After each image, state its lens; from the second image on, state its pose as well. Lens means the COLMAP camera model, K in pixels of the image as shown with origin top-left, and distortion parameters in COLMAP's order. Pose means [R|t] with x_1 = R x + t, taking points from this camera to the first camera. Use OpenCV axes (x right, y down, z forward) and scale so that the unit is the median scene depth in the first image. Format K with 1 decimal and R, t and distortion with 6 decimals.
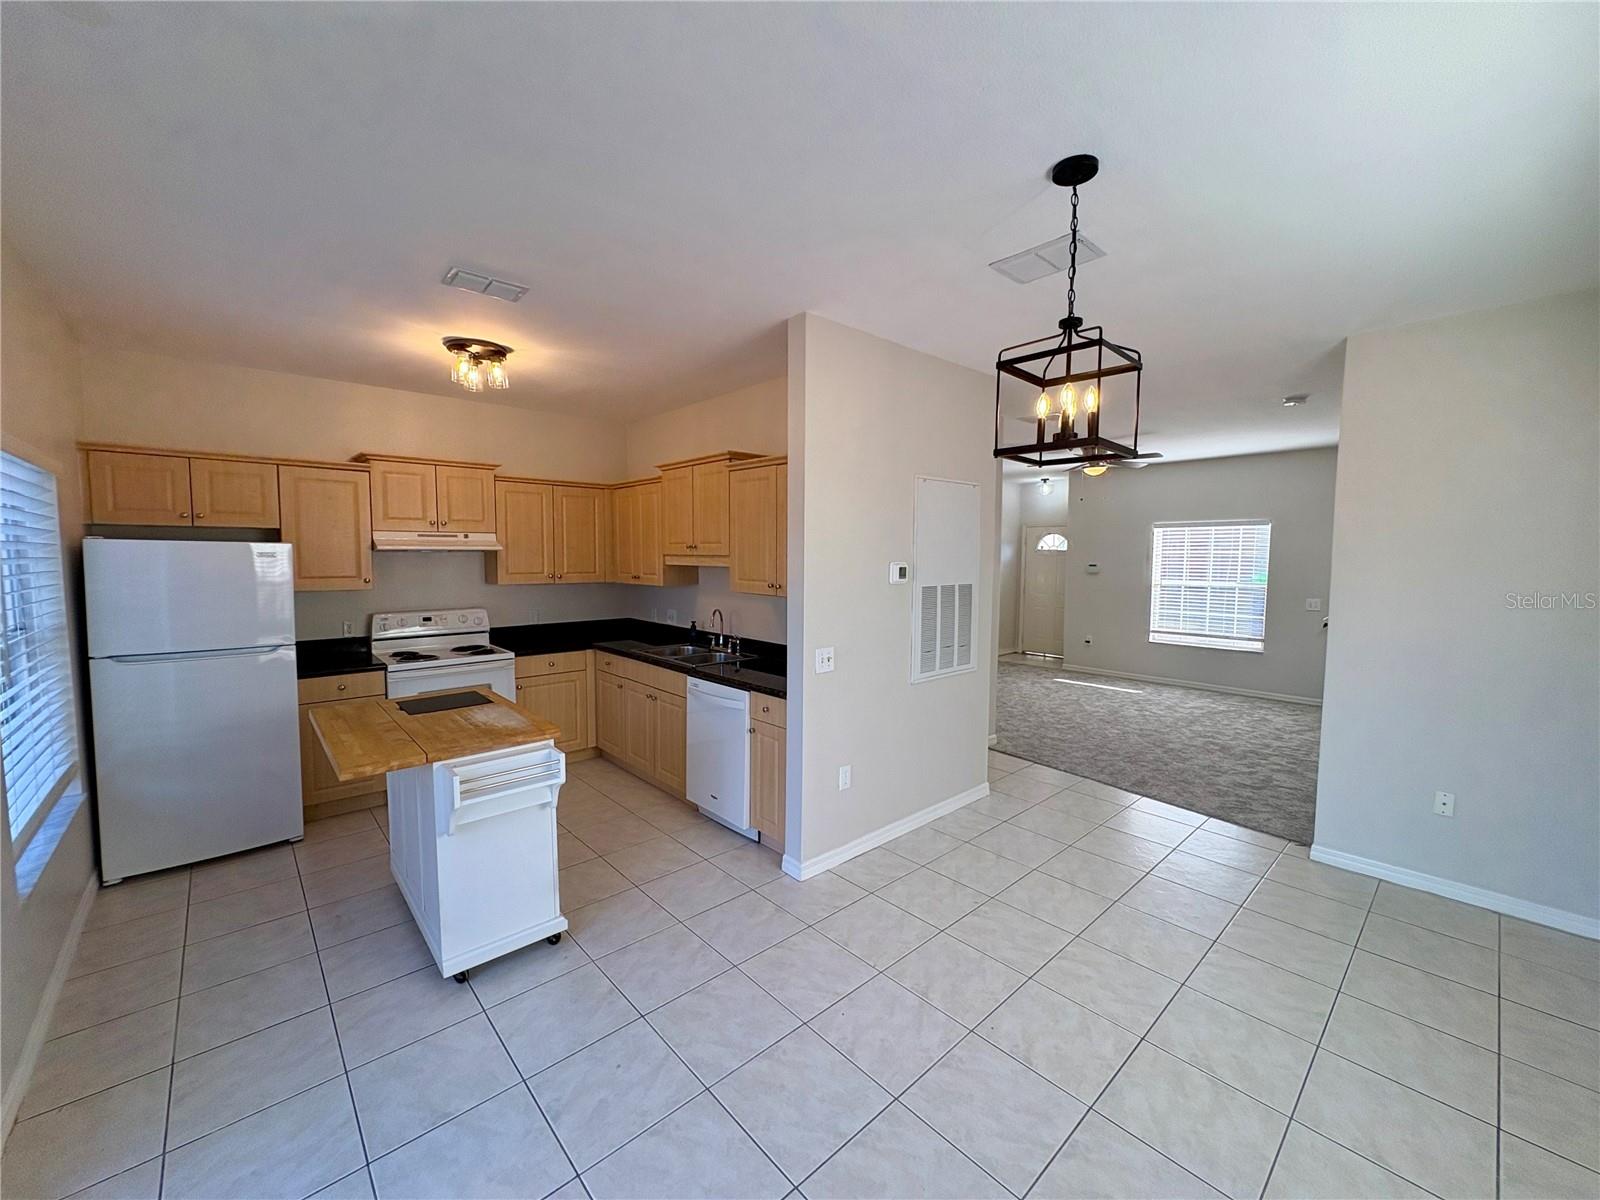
lens RADIAL K [[637.6, 0, 796.6], [0, 637.6, 596.7], [0, 0, 1]] dist [0.000210, 0.000367]
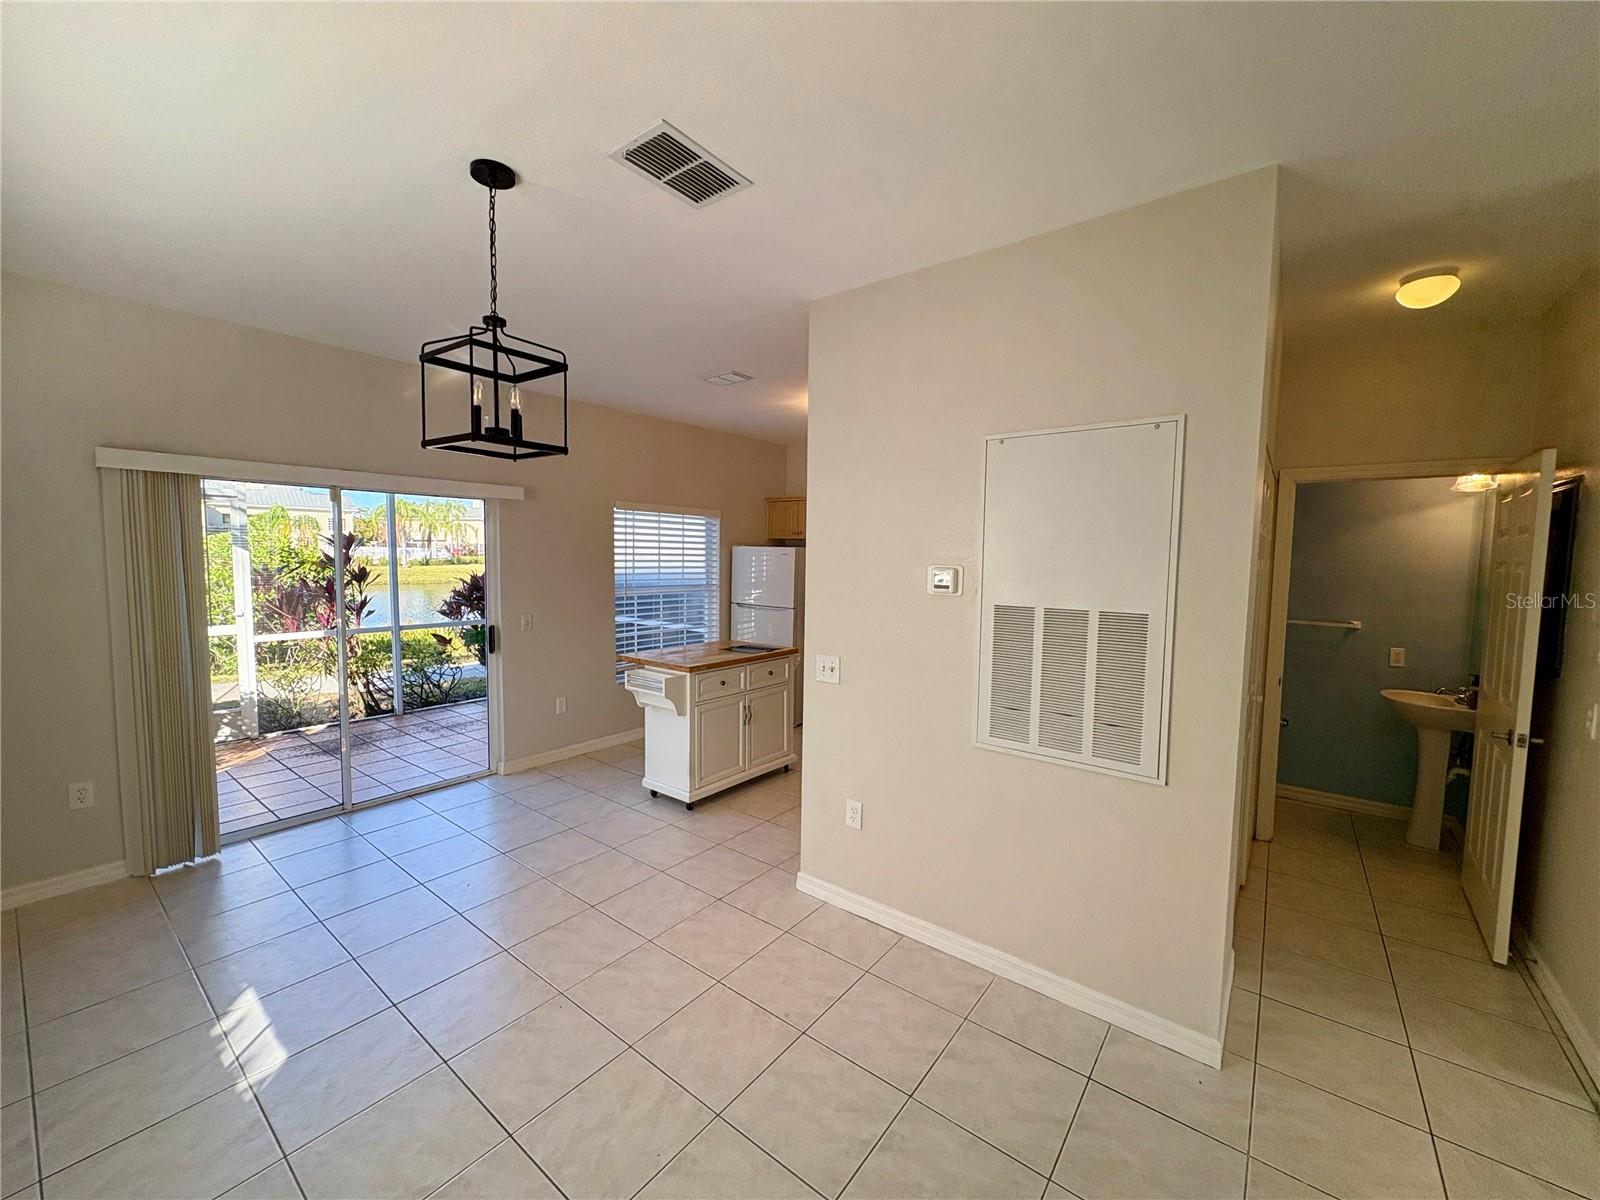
lens RADIAL K [[633.1, 0, 800.2], [0, 633.1, 597.5], [0, 0, 1]] dist [0.000326, 0.000166]
pose [[0.180865, 0.067120, -0.981215, 0.663805], [-0.086941, 0.994854, 0.052027, -0.033443], [0.979658, 0.075898, 0.185770, 0.566071]]
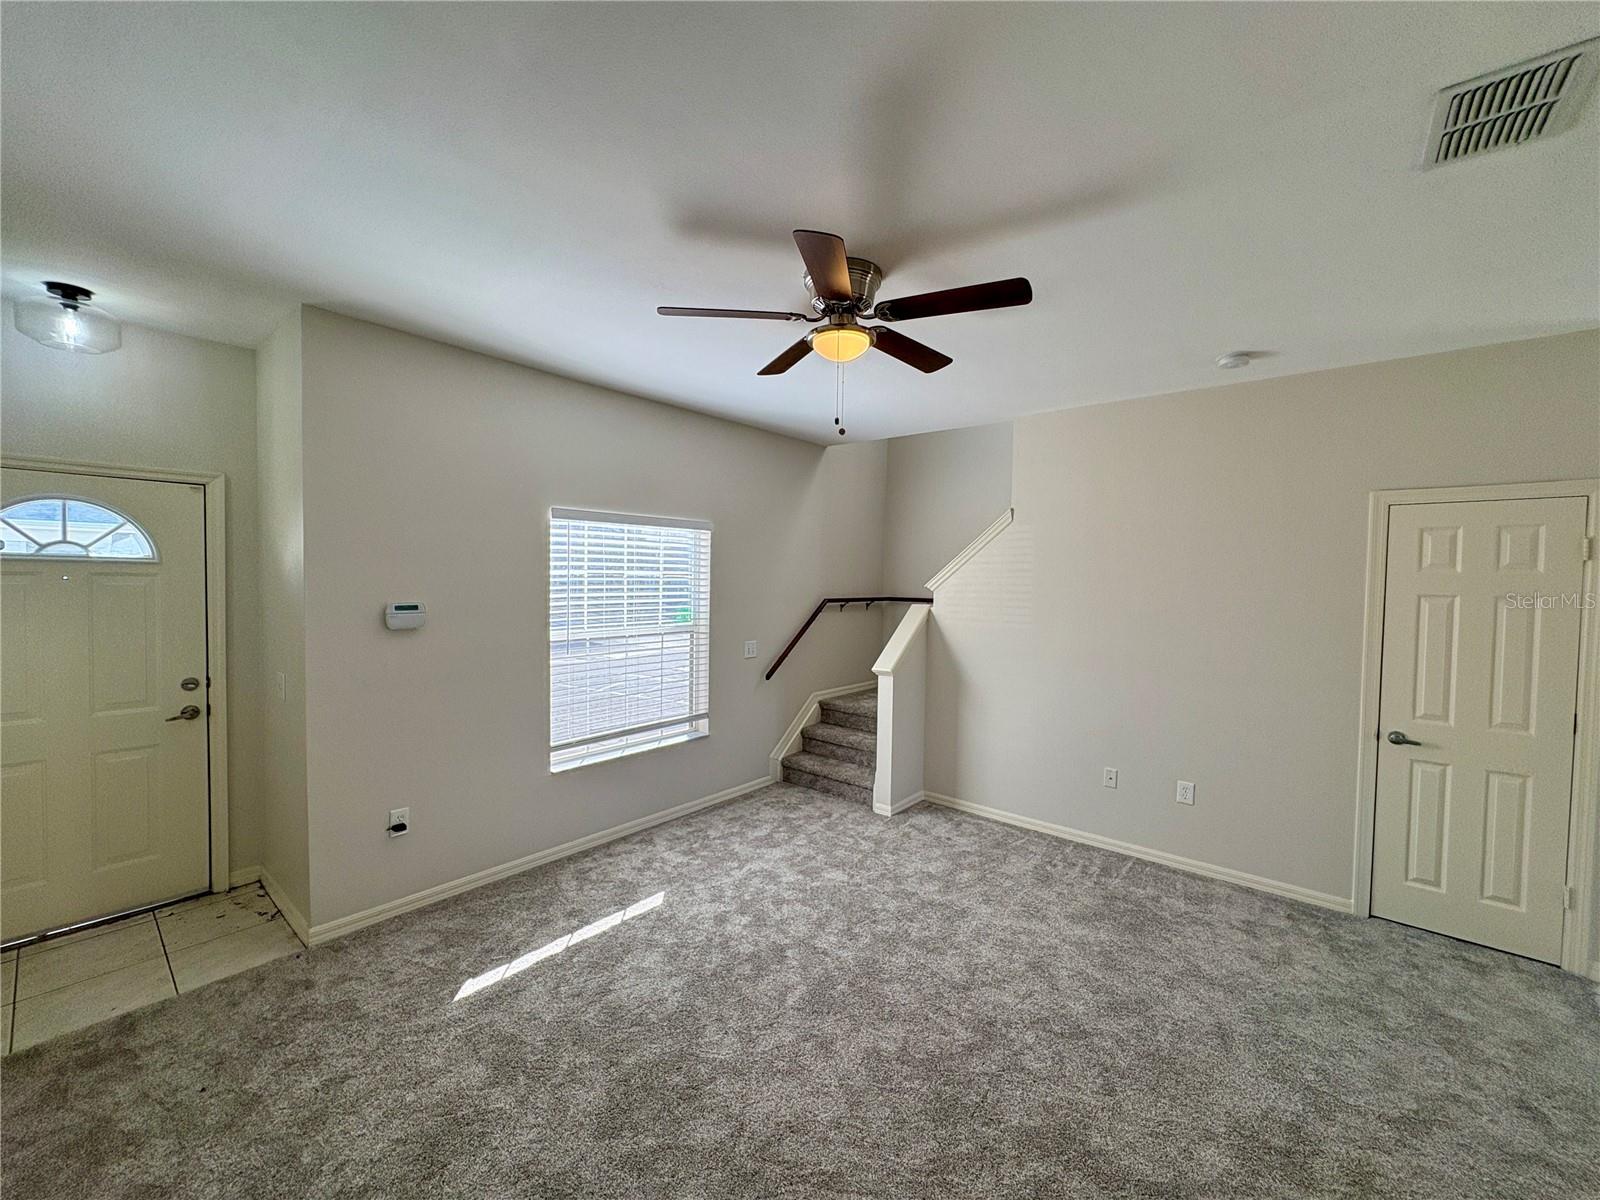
lens RADIAL K [[631.7, 0, 775.9], [0, 631.7, 606.6], [0, 0, 1]] dist [0.002863, 0.000249]
pose [[-0.123665, -0.042239, 0.991425, 0.185176], [0.059583, 0.996975, 0.049907, -0.104361], [-0.990534, 0.065244, -0.120775, 1.615515]]
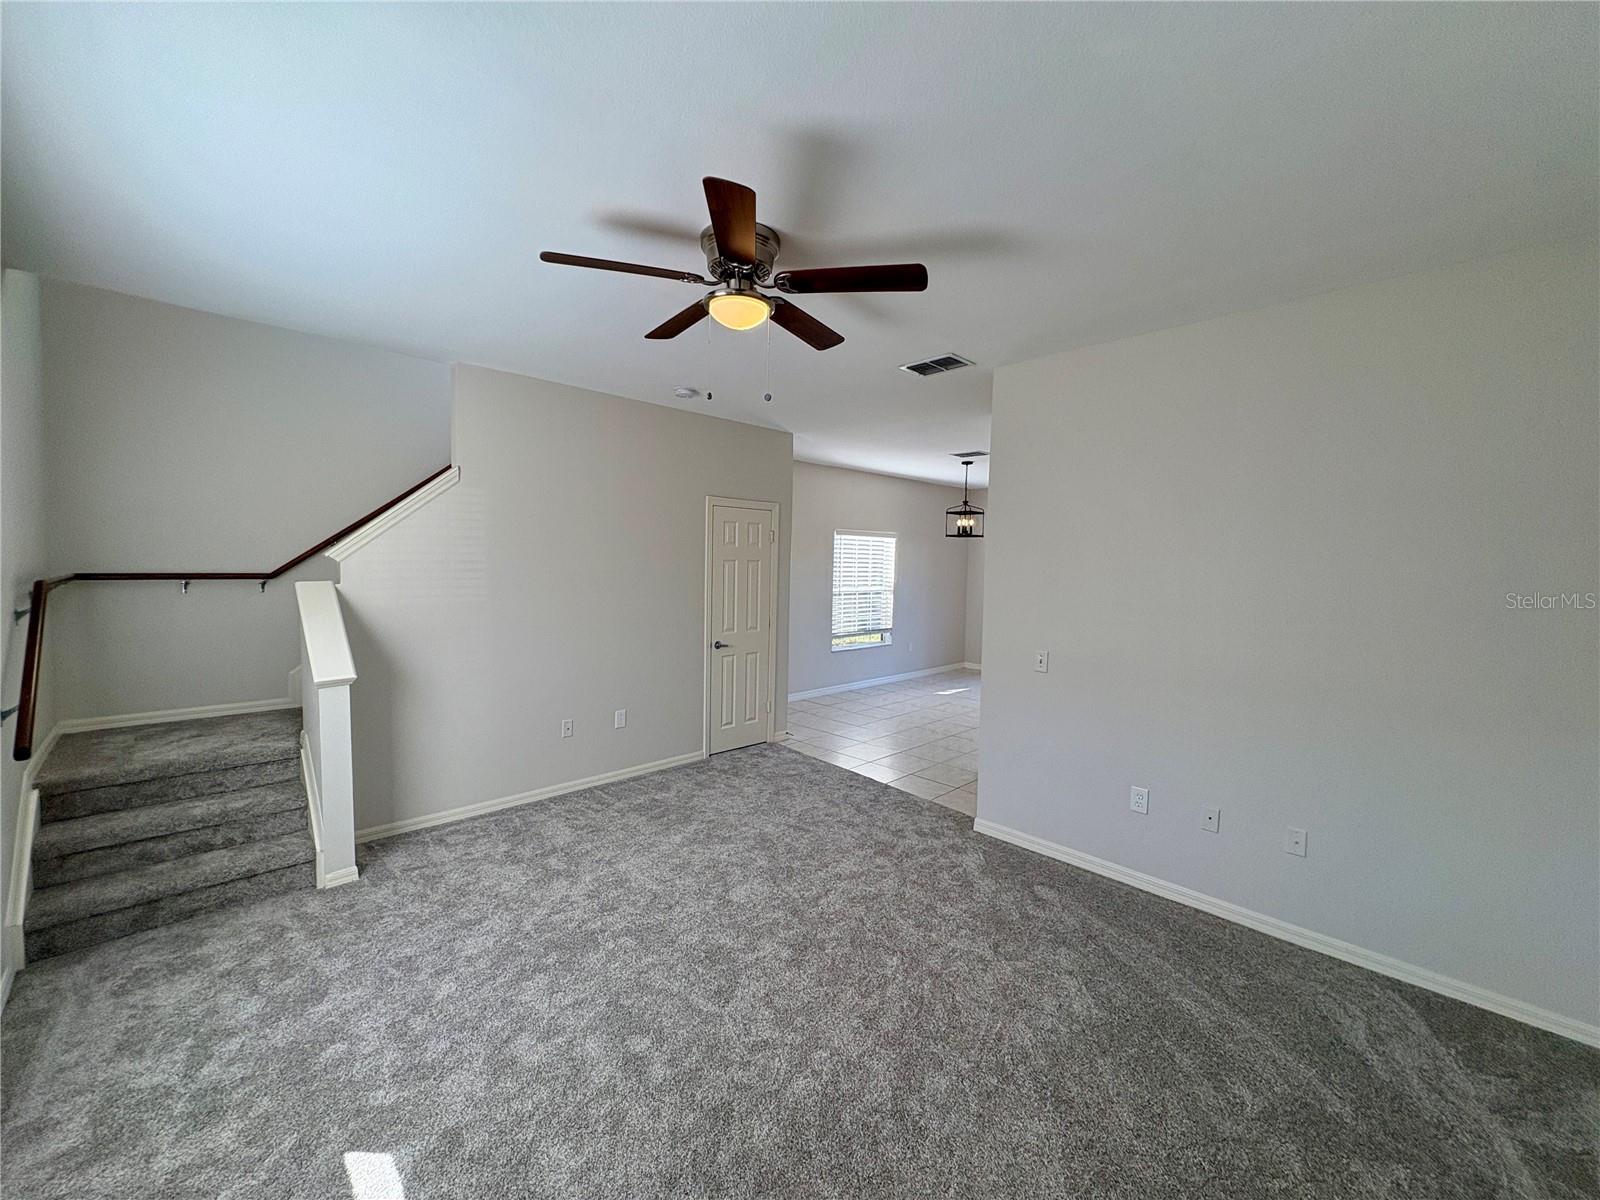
lens RADIAL K [[650.5, 0, 794.4], [0, 650.5, 602.7], [0, 0, 1]] dist [0.000121, 0.000129]
pose [[-0.999132, -0.008995, -0.040668, 0.658557], [-0.014563, 0.990217, 0.138775, -0.129261], [0.039022, 0.139247, -0.989489, 2.020452]]
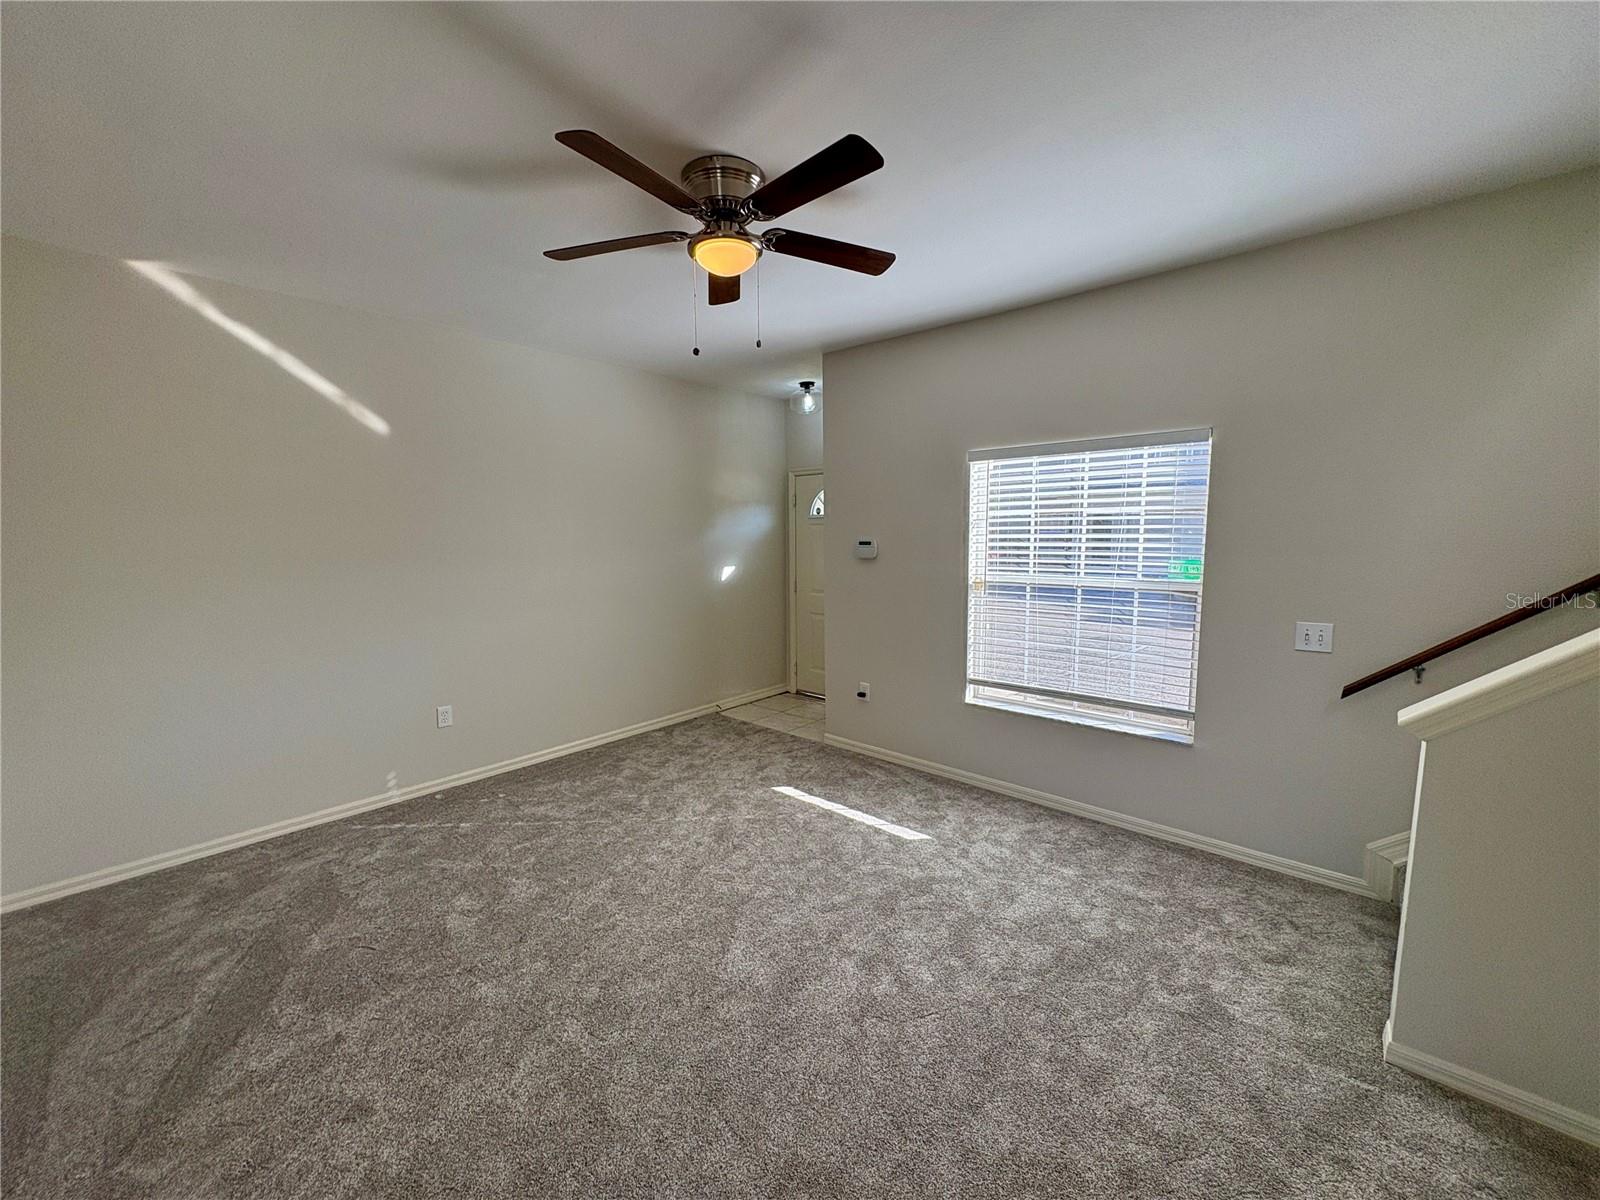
lens RADIAL K [[639.0, 0, 797.6], [0, 639.0, 597.9], [0, 0, 1]] dist [0.000842, 0.000371]
pose [[0.994149, -0.032539, 0.103001, 0.690146], [0.027852, 0.998524, 0.046624, -0.060799], [-0.104366, -0.043483, 0.993588, 0.980474]]
